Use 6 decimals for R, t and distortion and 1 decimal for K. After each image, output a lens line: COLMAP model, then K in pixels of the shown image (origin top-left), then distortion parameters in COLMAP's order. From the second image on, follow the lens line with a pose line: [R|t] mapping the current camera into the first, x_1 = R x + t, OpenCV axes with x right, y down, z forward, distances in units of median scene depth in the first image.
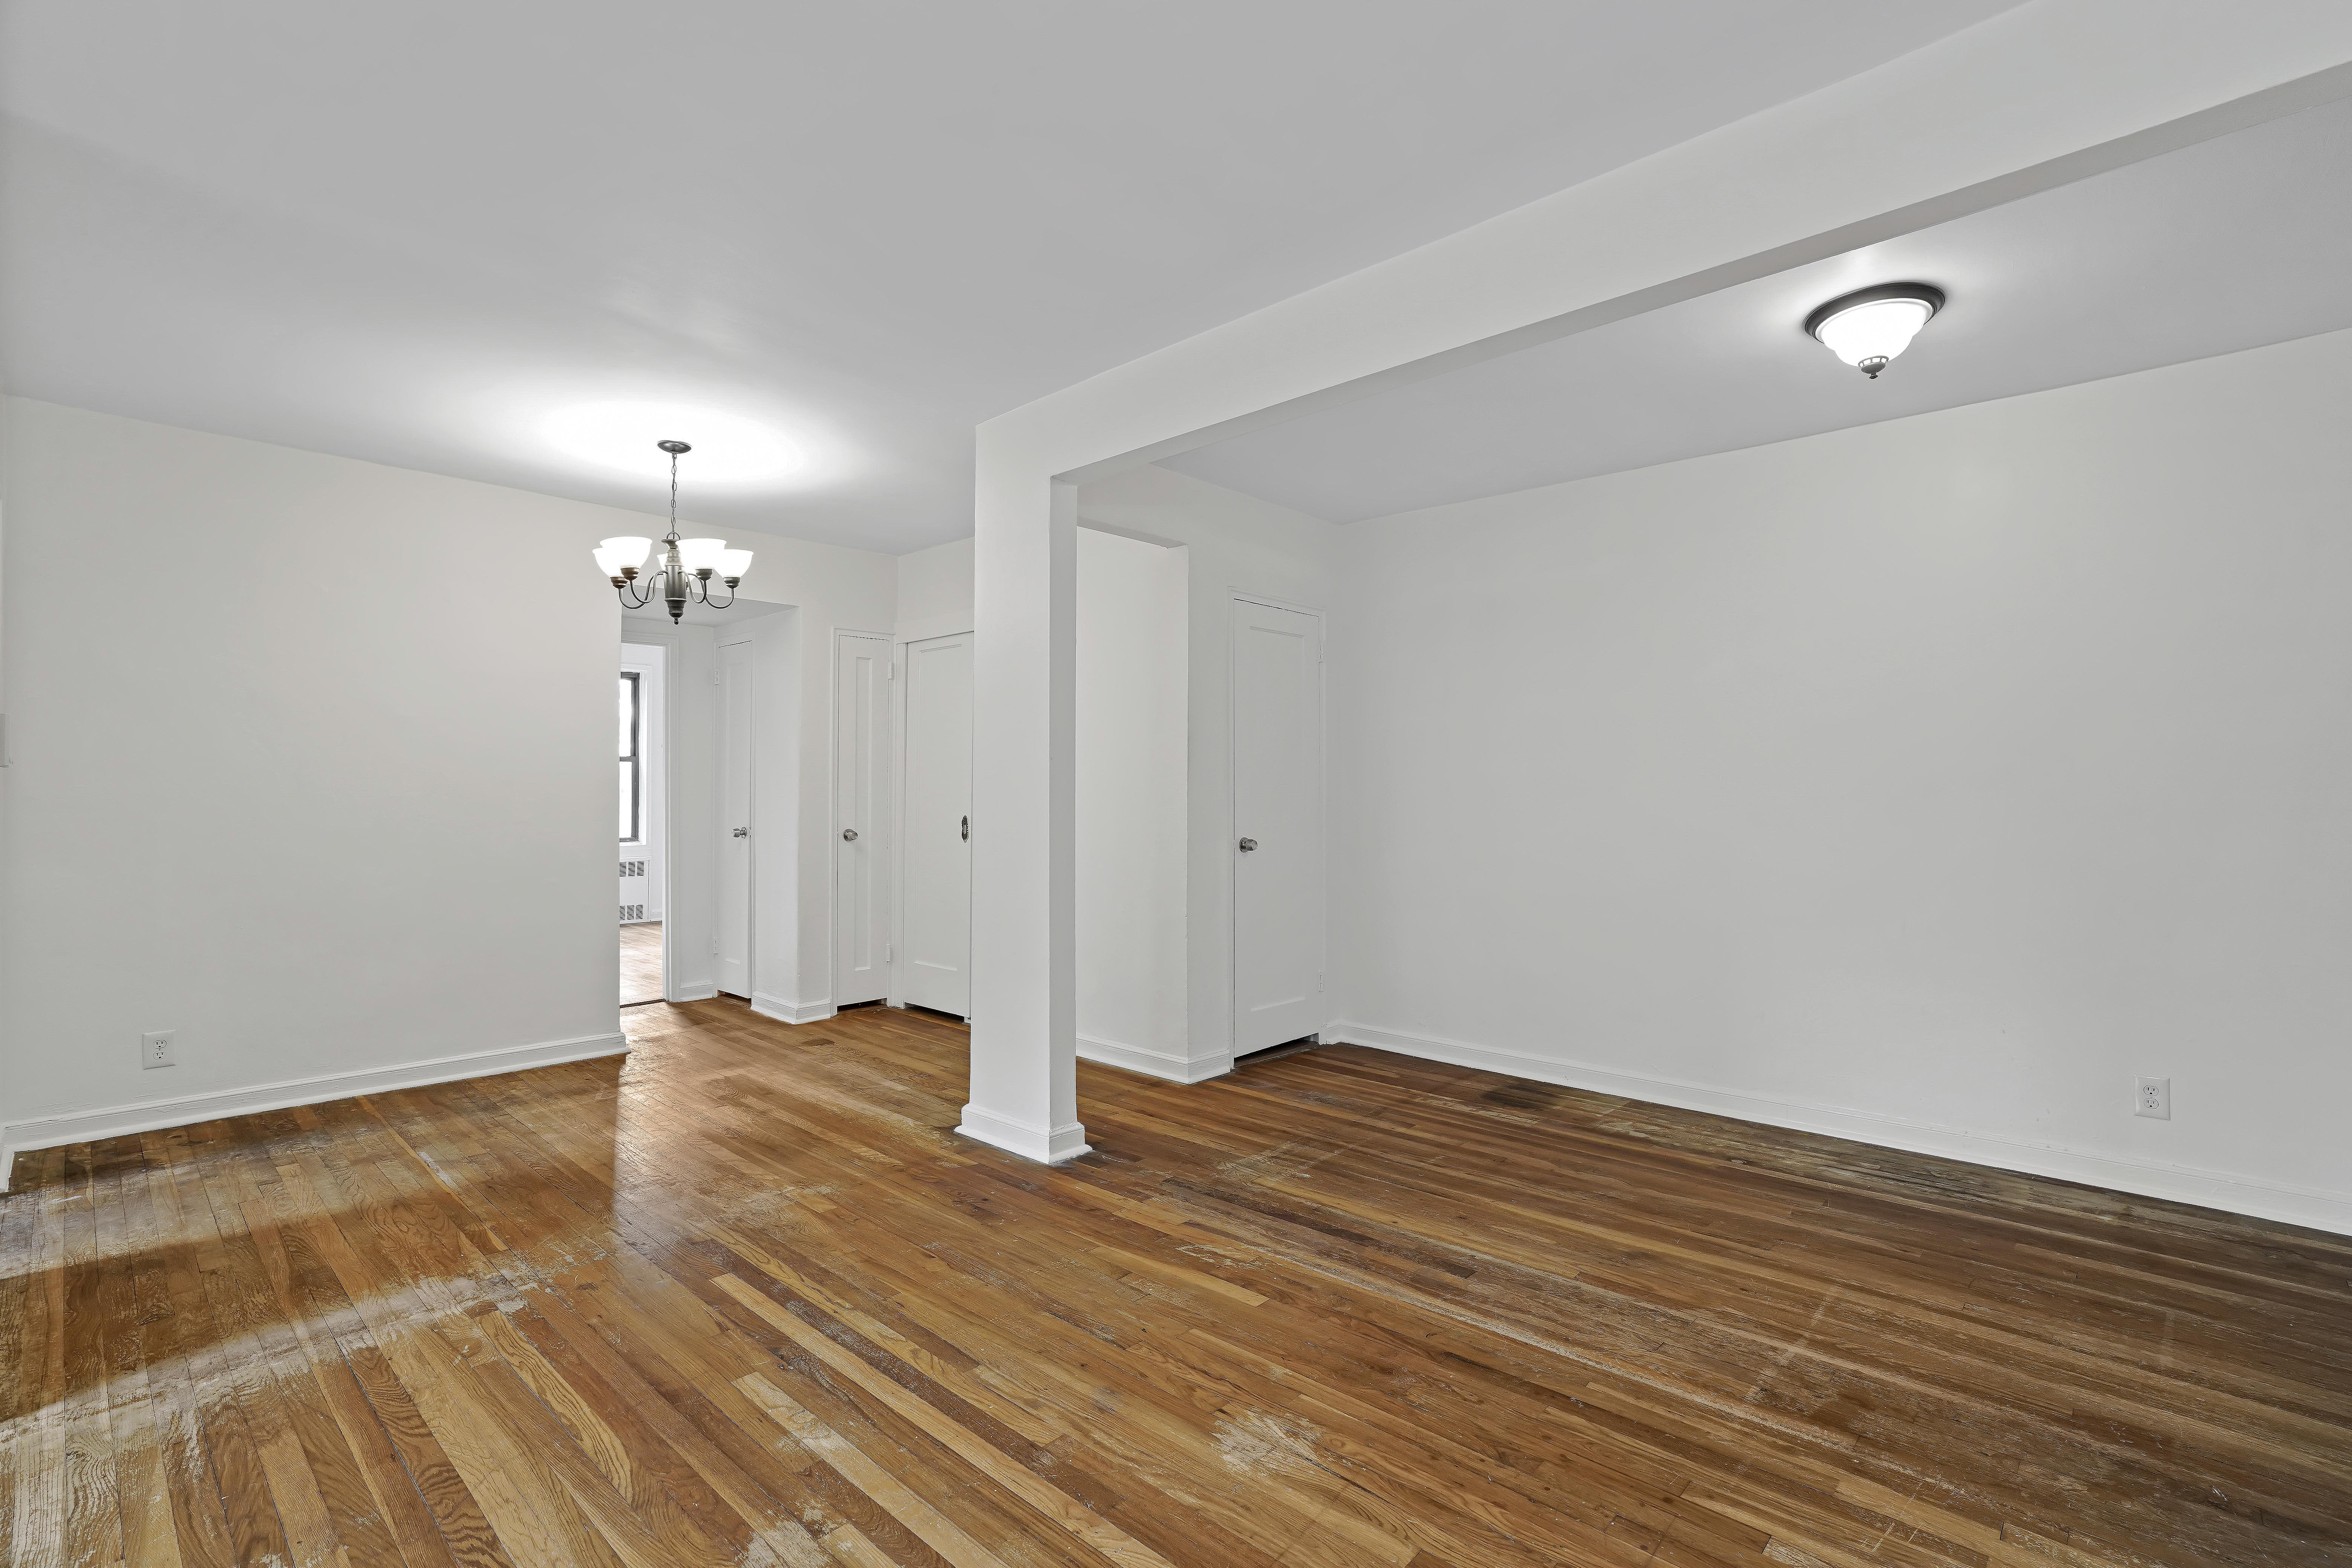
lens RADIAL K [[1075.4, 0, 1207.4], [0, 1075.4, 793.7], [0, 0, 1]] dist [-0.056813, 0.027429]
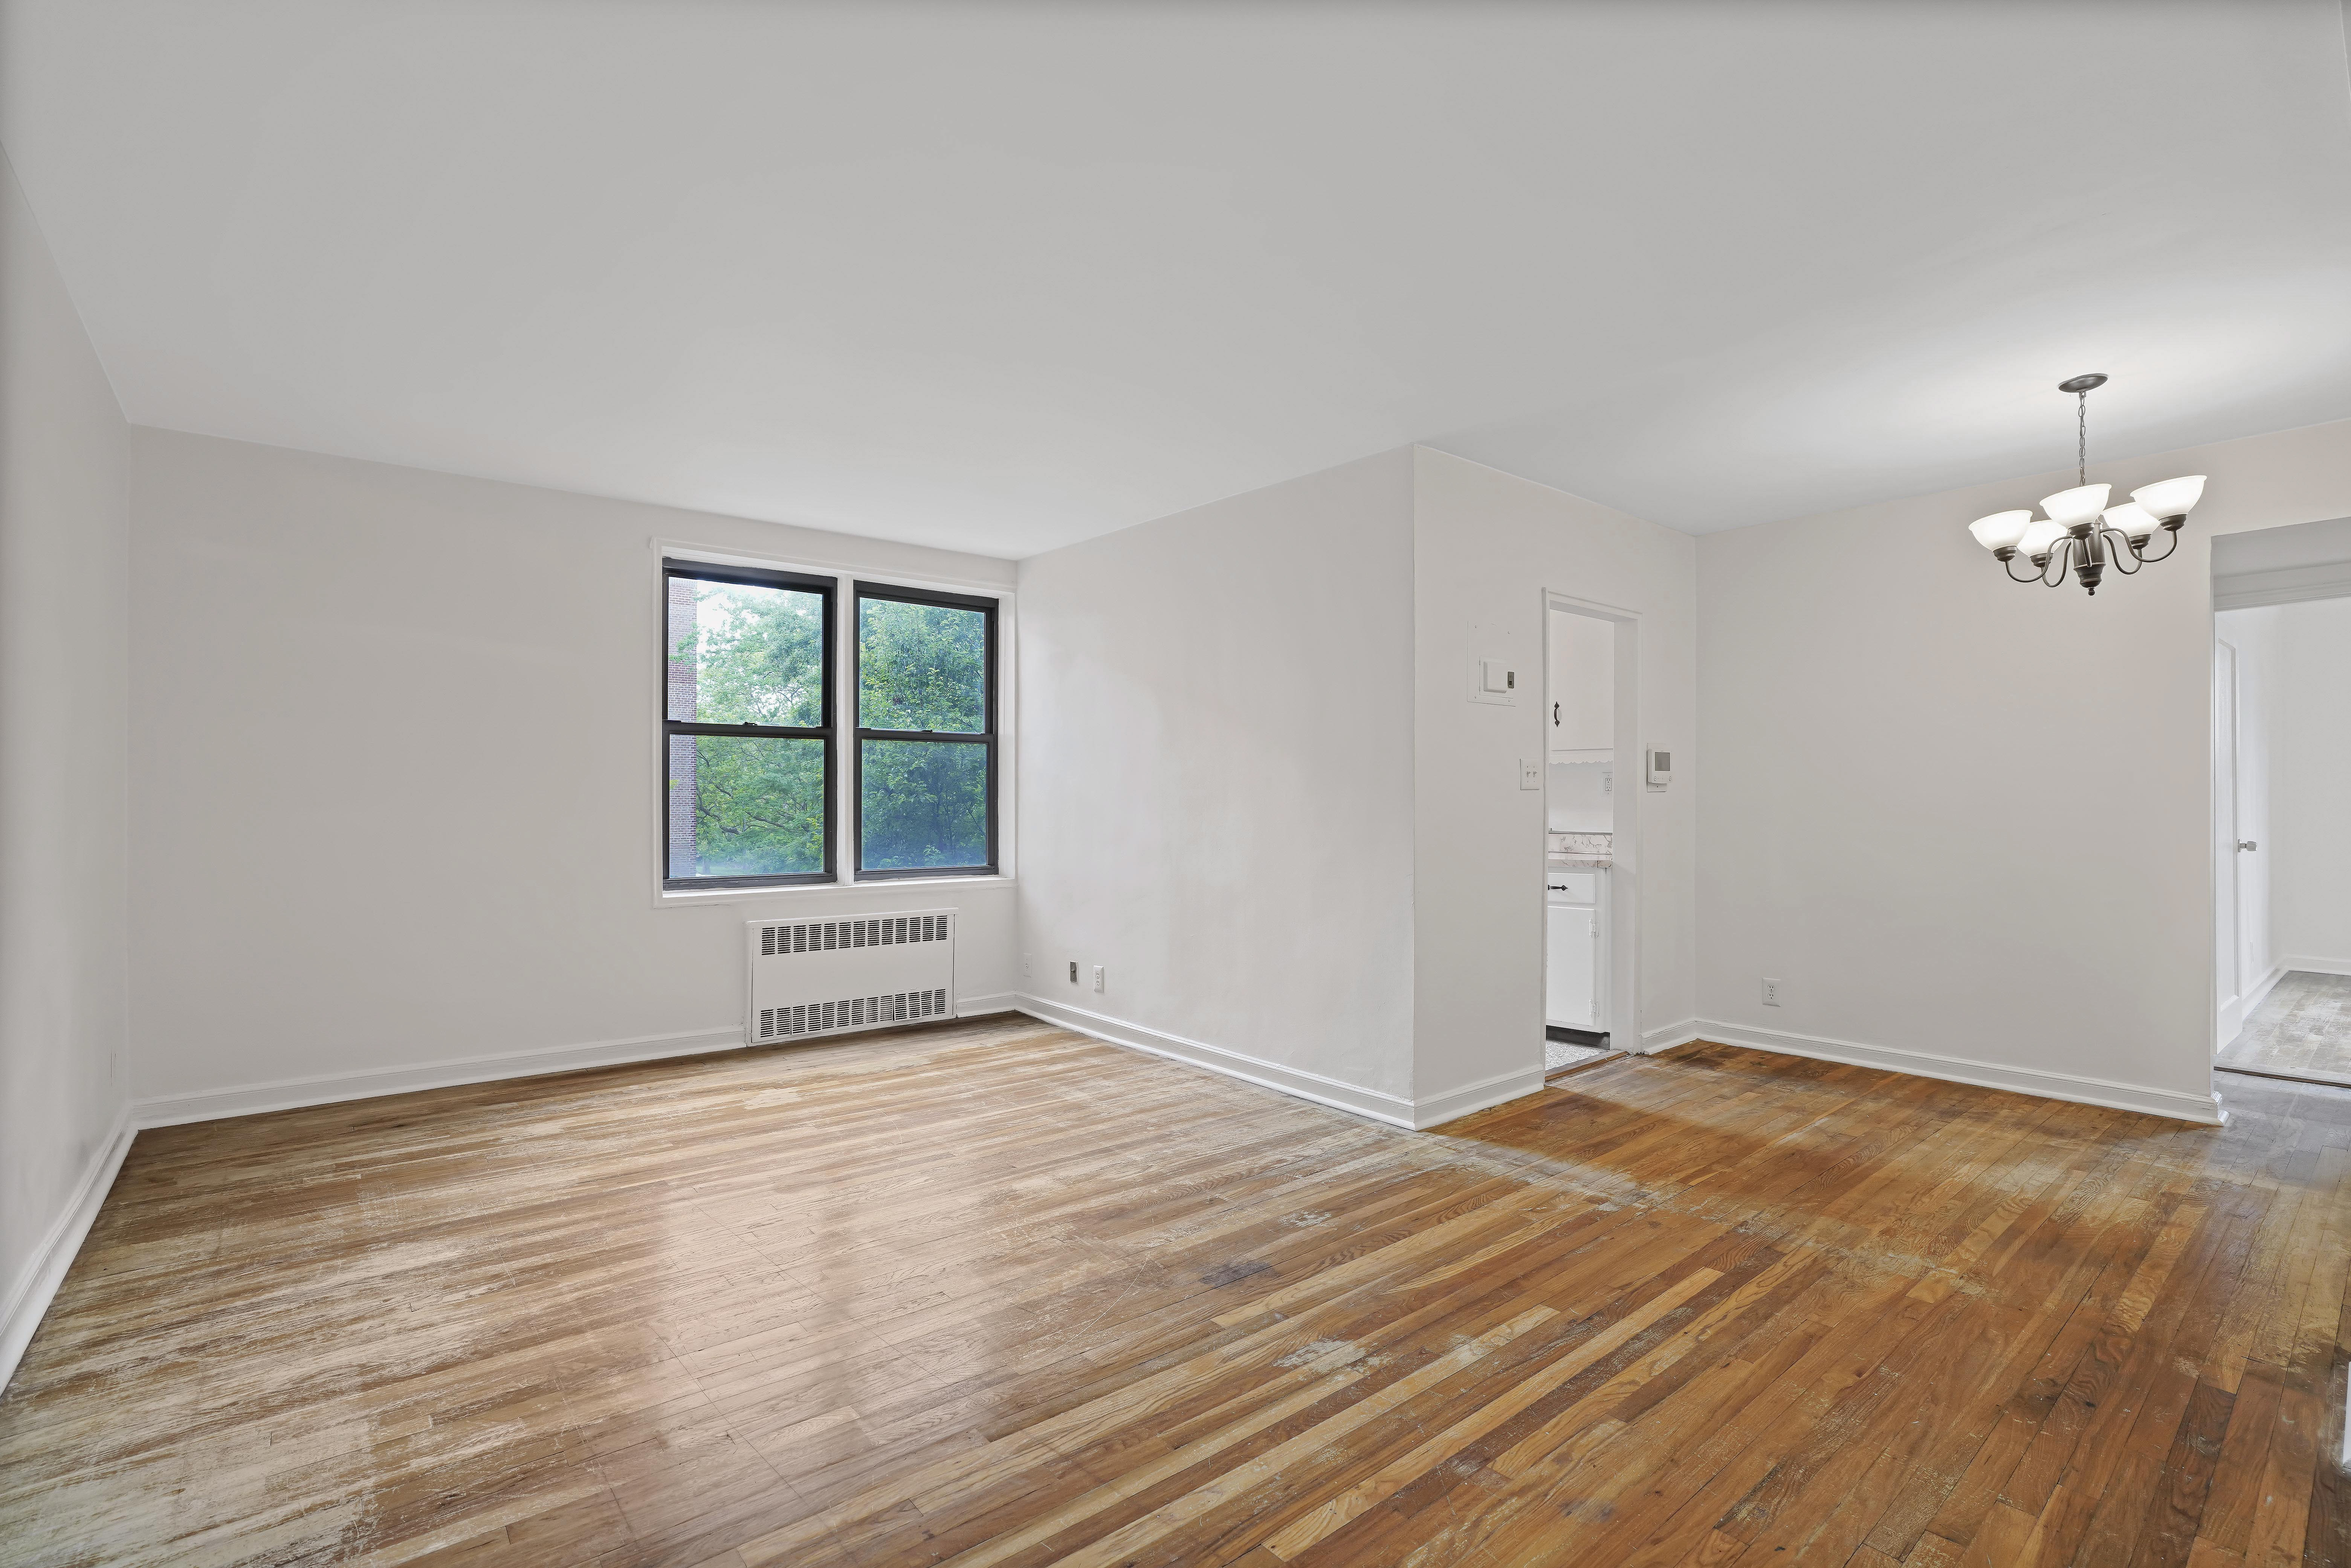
lens RADIAL K [[1077.8, 0, 1181.0], [0, 1077.8, 788.2], [0, 0, 1]] dist [-0.057474, 0.028490]
pose [[-0.138932, -0.011806, -0.990231, 0.615948], [0.001283, 0.999926, -0.012102, 0.000910], [0.990301, -0.002951, -0.138907, 0.614704]]
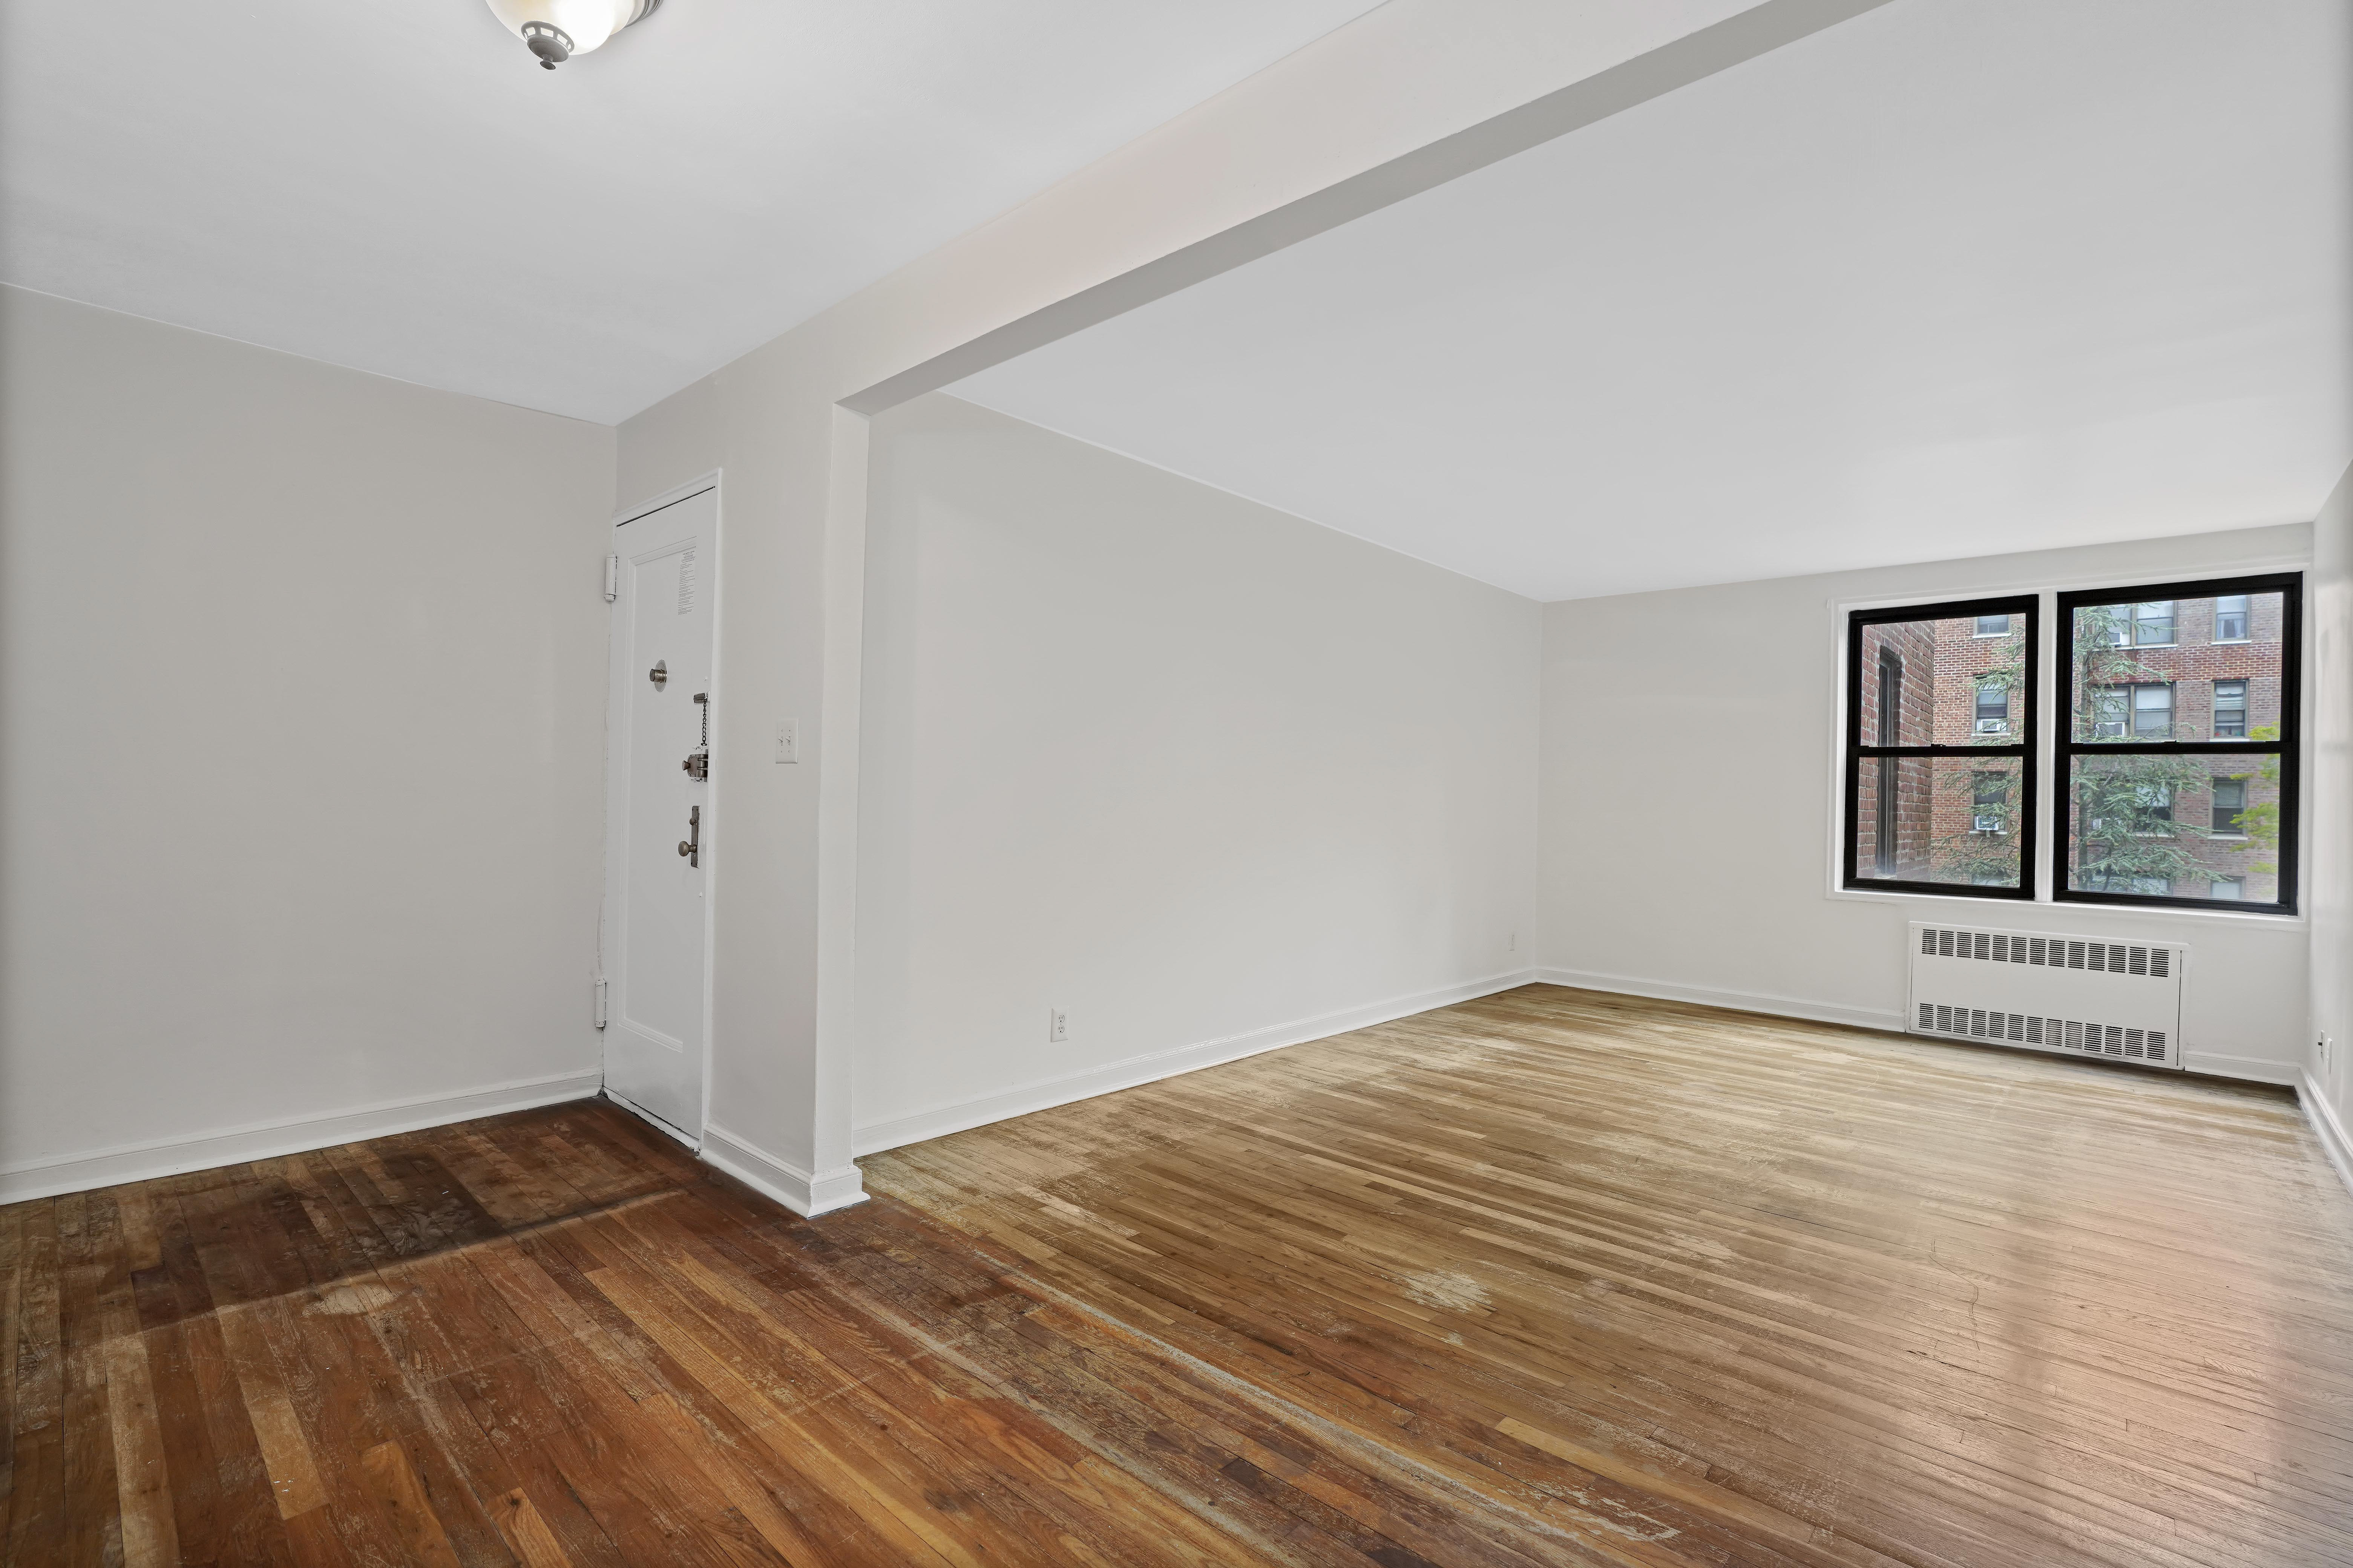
lens RADIAL K [[1075.8, 0, 1208.0], [0, 1075.8, 793.7], [0, 0, 1]] dist [-0.056813, 0.027429]
pose [[-0.999636, -0.025799, -0.007927, 0.274215], [-0.025758, 0.999655, -0.005189, 0.005024], [0.008058, -0.004983, -0.999955, 1.679825]]
